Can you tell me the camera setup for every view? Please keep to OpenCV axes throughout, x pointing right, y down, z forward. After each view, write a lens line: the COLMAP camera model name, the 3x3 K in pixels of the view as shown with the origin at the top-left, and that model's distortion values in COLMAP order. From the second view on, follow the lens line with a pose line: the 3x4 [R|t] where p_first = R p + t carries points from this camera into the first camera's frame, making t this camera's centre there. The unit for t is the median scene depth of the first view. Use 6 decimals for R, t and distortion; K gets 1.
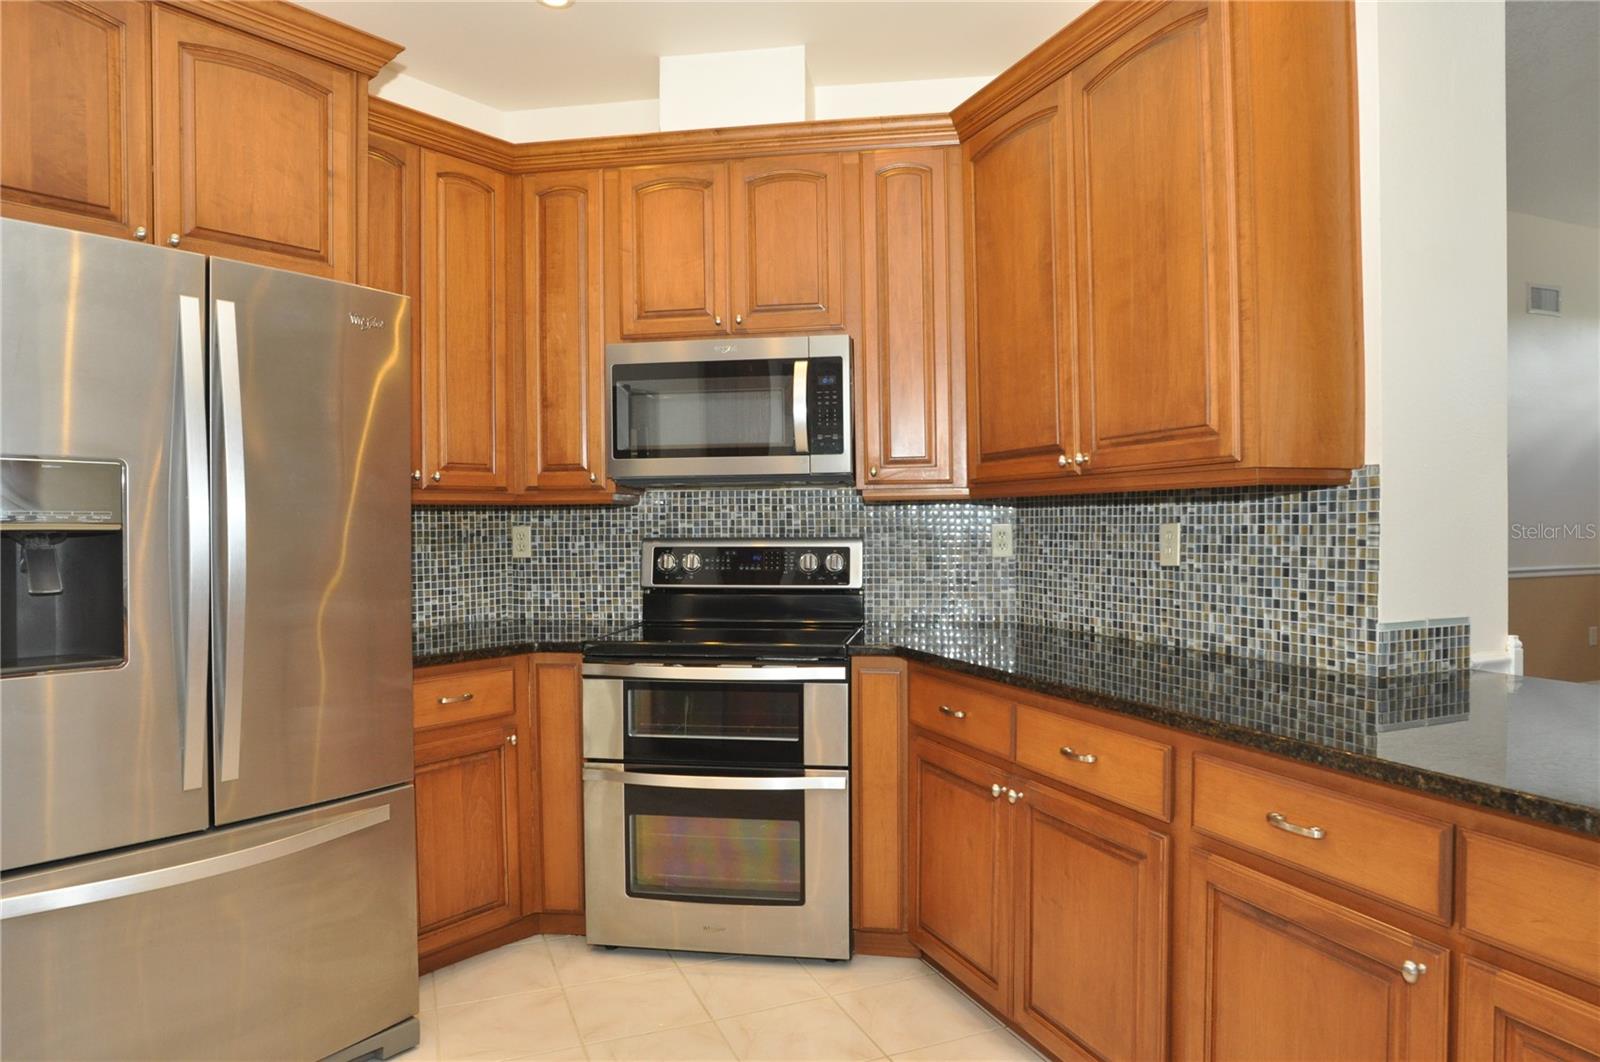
lens RADIAL K [[971.5, 0, 796.4], [0, 971.5, 532.6], [0, 0, 1]] dist [-0.075347, 0.041983]
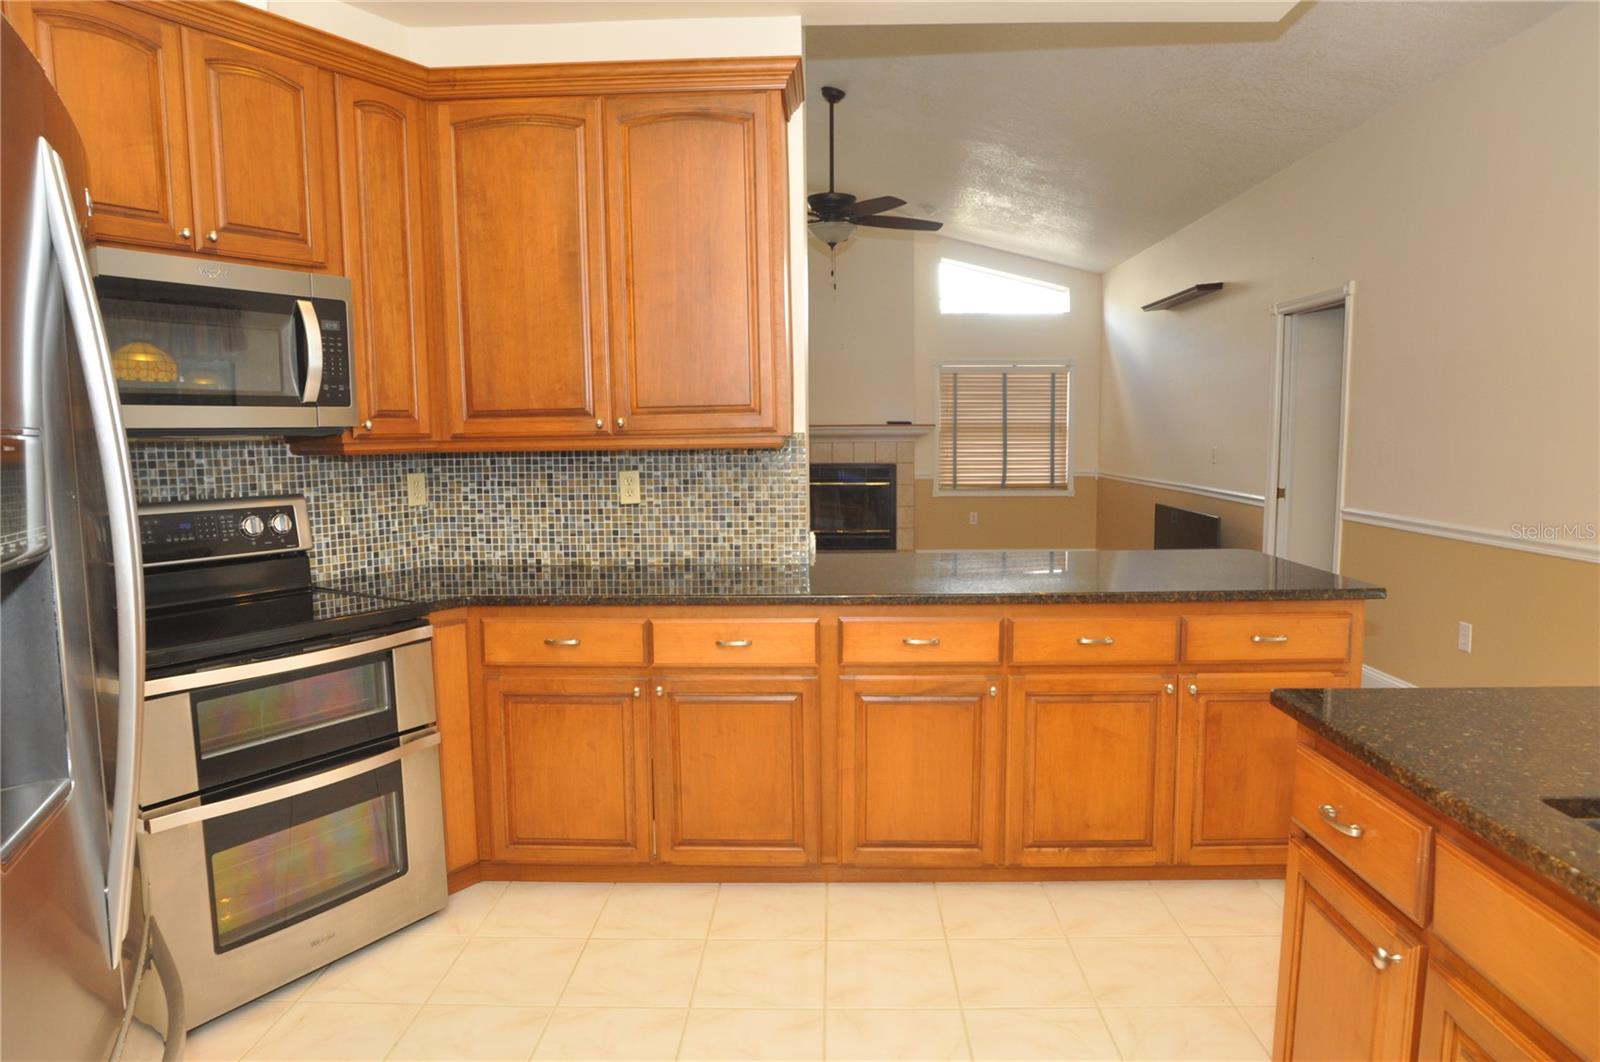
lens RADIAL K [[996.6, 0, 800.0], [0, 996.6, 531.0], [0, 0, 1]] dist [-0.080351, 0.047852]
pose [[0.403641, -0.087460, 0.910728, -0.680434], [0.015183, 0.995924, 0.088912, -0.040688], [-0.914792, -0.022061, 0.403323, 0.228012]]
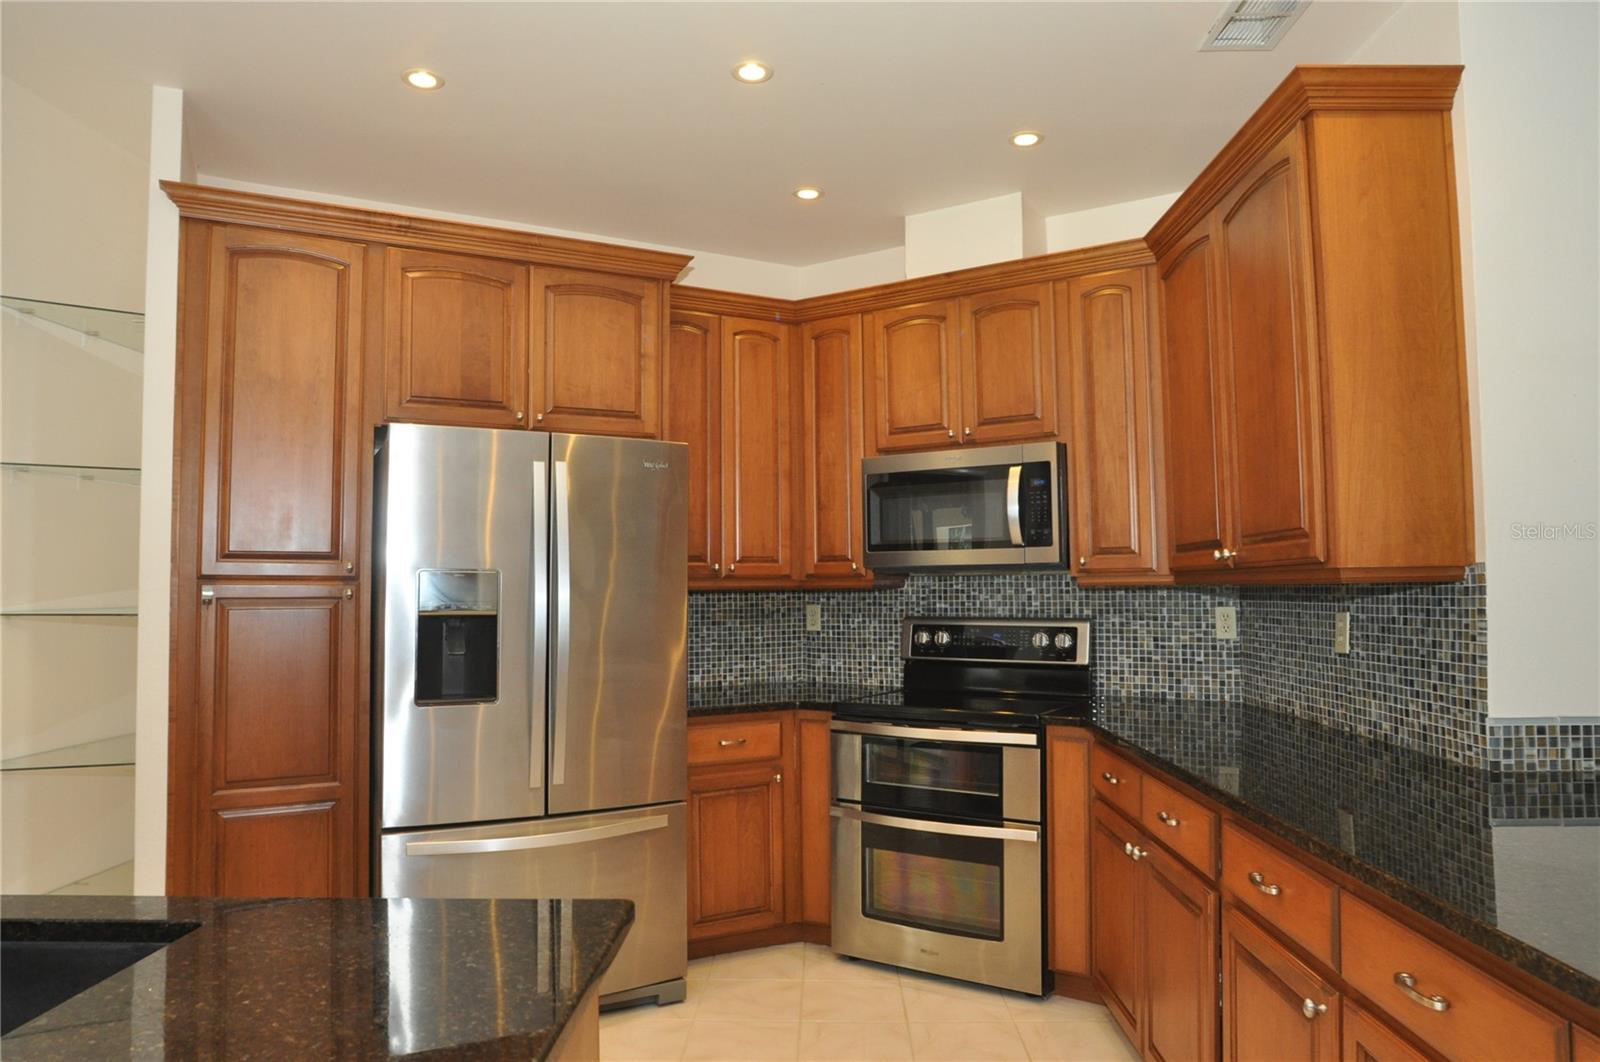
lens RADIAL K [[996.6, 0, 800.0], [0, 996.6, 531.0], [0, 0, 1]] dist [-0.080351, 0.047852]
pose [[0.914727, -0.020989, -0.403527, 0.257110], [-0.004526, 0.998055, -0.062173, -0.026476], [0.404047, 0.058697, 0.912853, -0.188100]]
